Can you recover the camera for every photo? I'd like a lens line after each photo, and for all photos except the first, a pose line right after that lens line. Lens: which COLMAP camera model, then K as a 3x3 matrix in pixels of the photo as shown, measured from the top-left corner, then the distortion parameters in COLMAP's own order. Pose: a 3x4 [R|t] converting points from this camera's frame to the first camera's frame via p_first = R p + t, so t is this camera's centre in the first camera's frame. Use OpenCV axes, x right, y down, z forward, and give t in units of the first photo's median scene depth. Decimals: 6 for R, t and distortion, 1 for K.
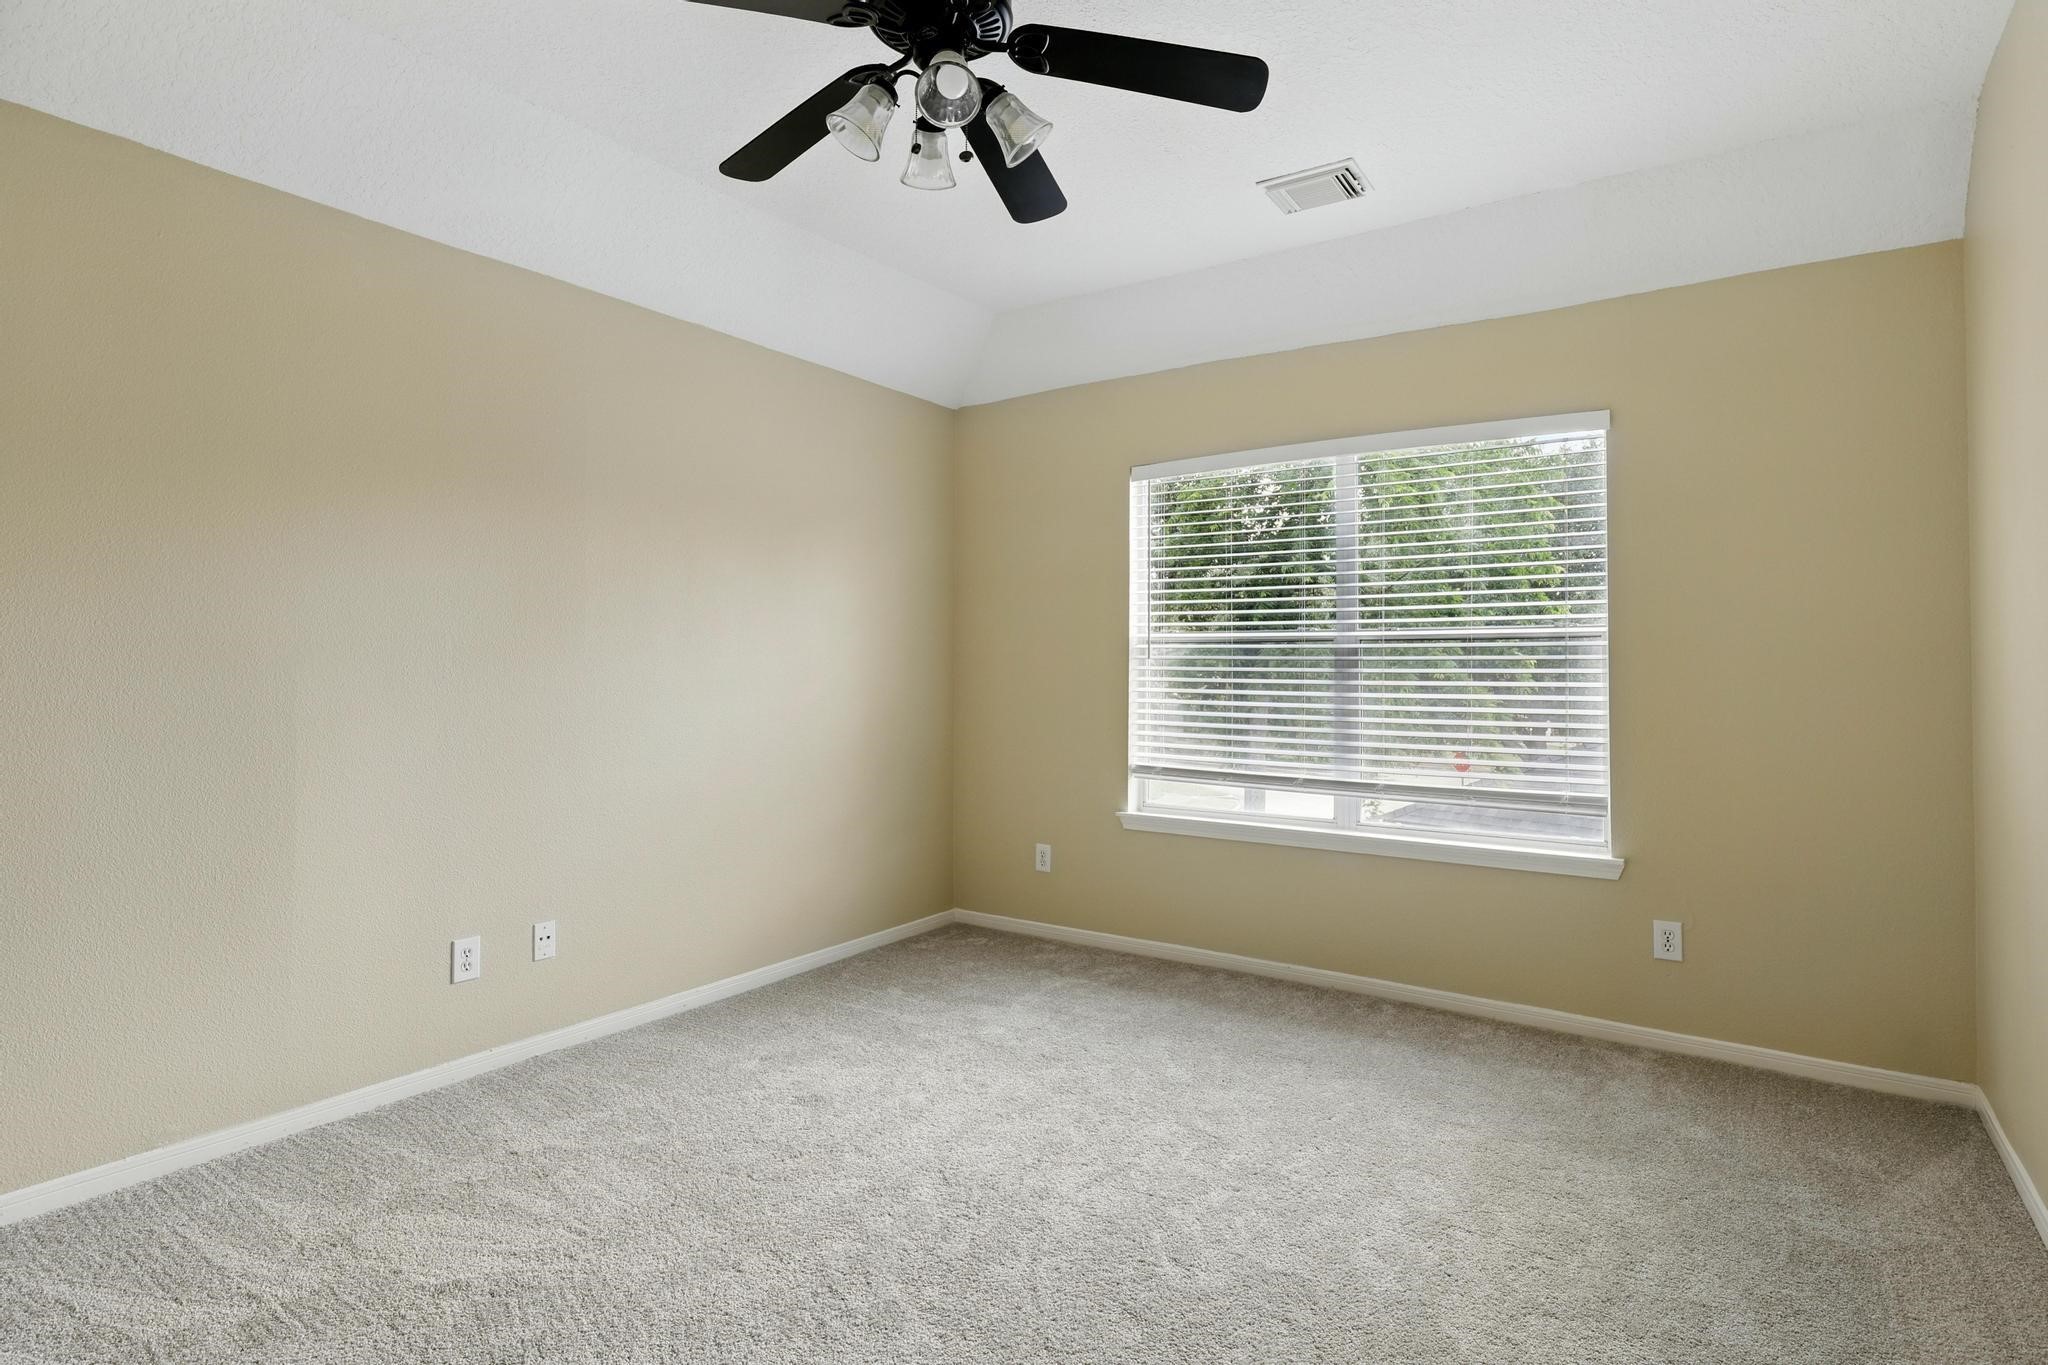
lens RADIAL K [[992.1, 0, 1040.3], [0, 992.1, 661.0], [0, 0, 1]] dist [0.001905, 0.000947]
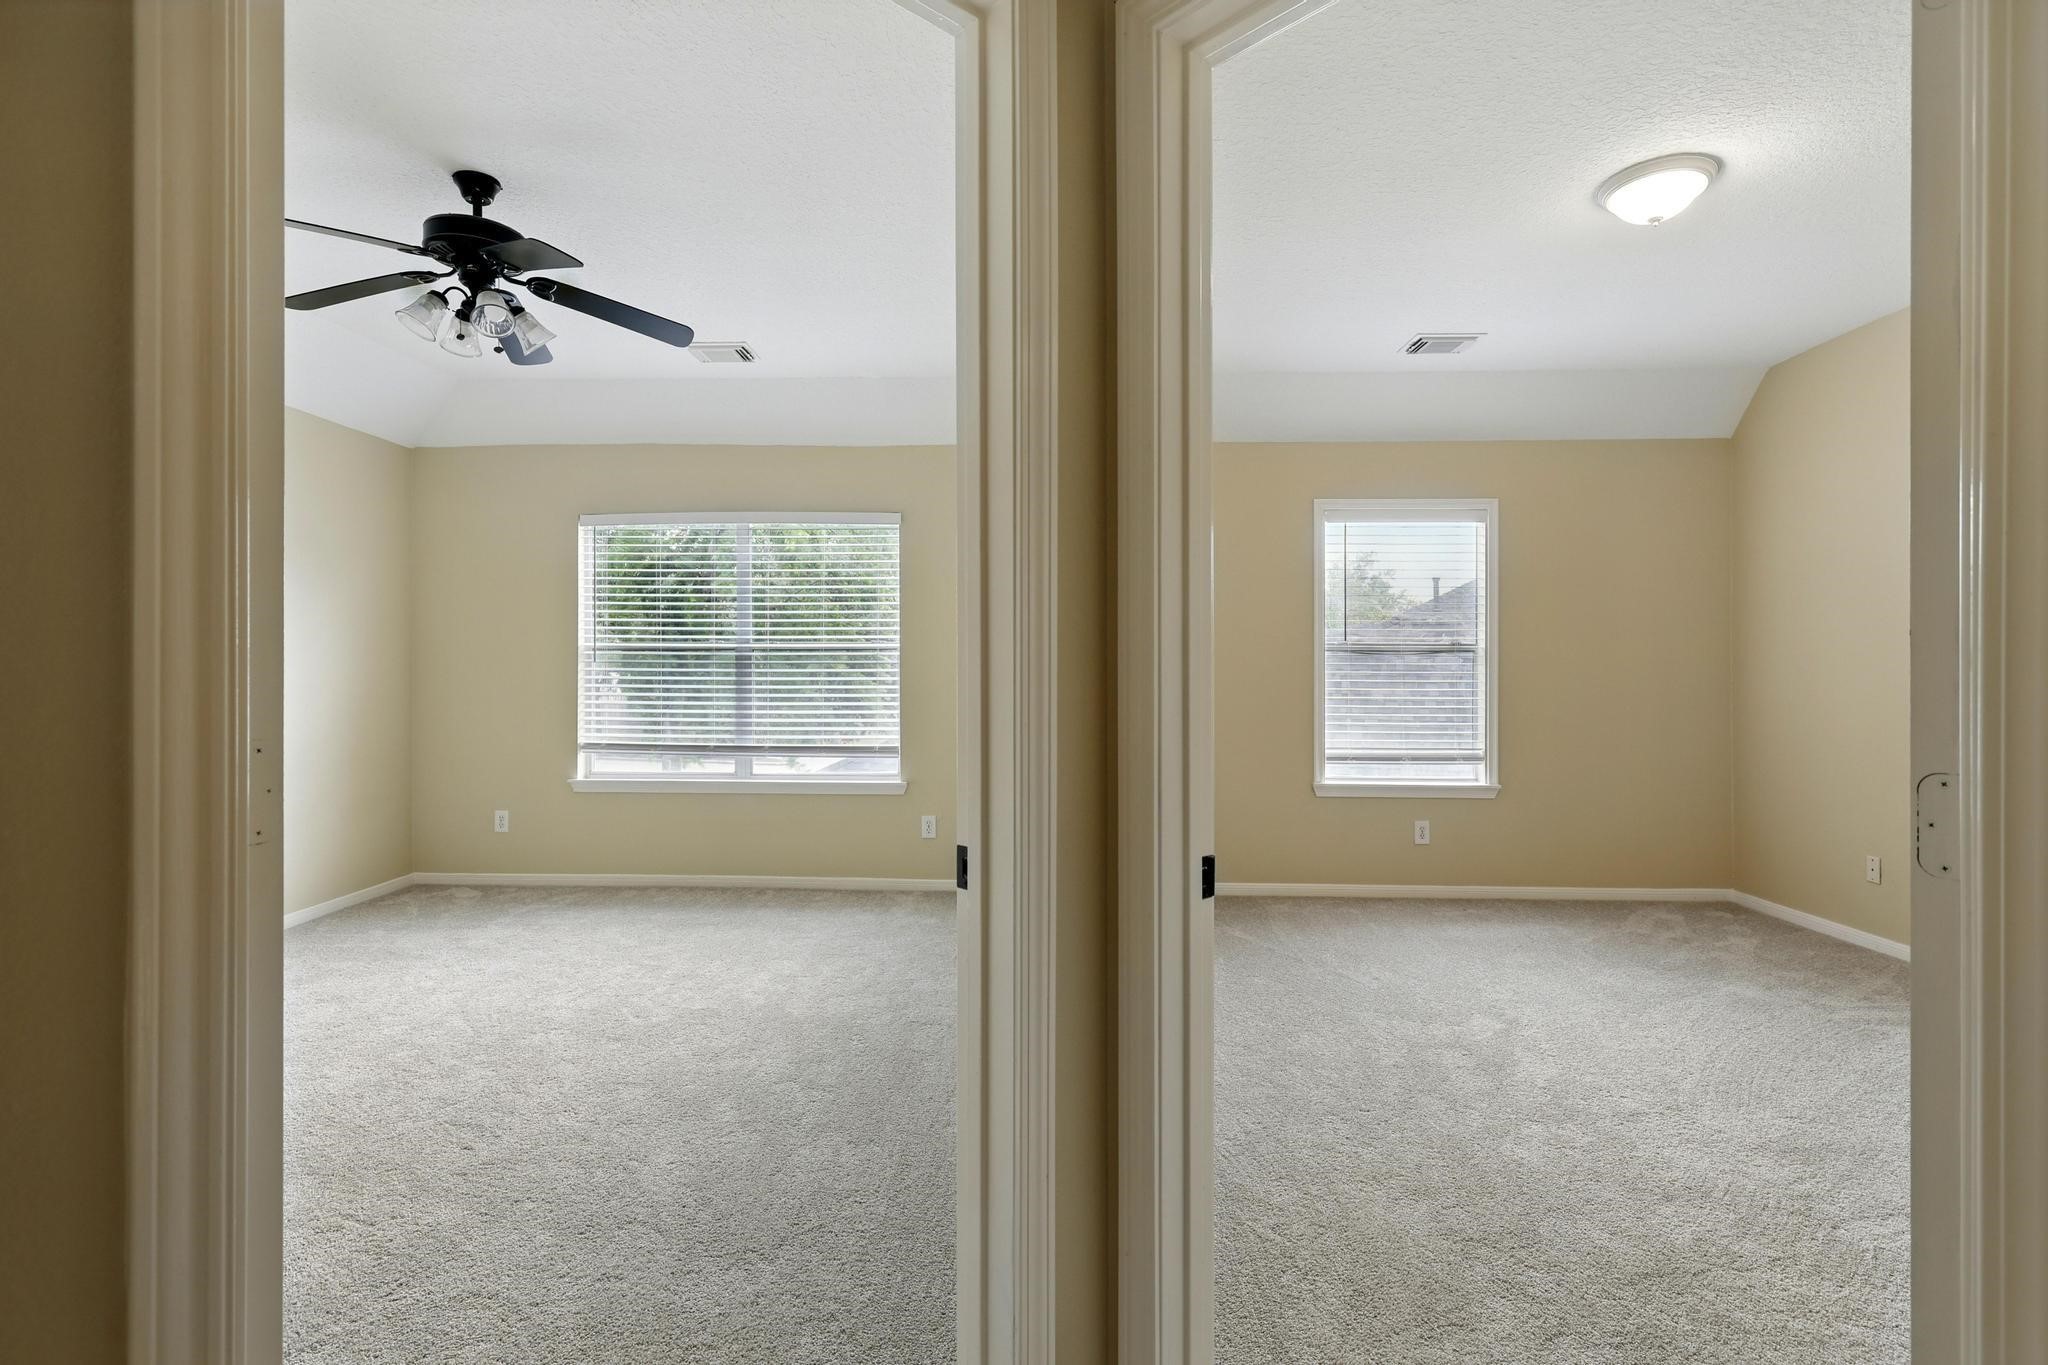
lens RADIAL K [[992.1, 0, 1040.3], [0, 992.1, 661.0], [0, 0, 1]] dist [0.001905, 0.000947]
pose [[0.837740, 0.000369, 0.546069, -0.143774], [-0.002291, 0.999993, 0.002838, -0.011057], [-0.546064, -0.003628, 0.837735, -0.537447]]
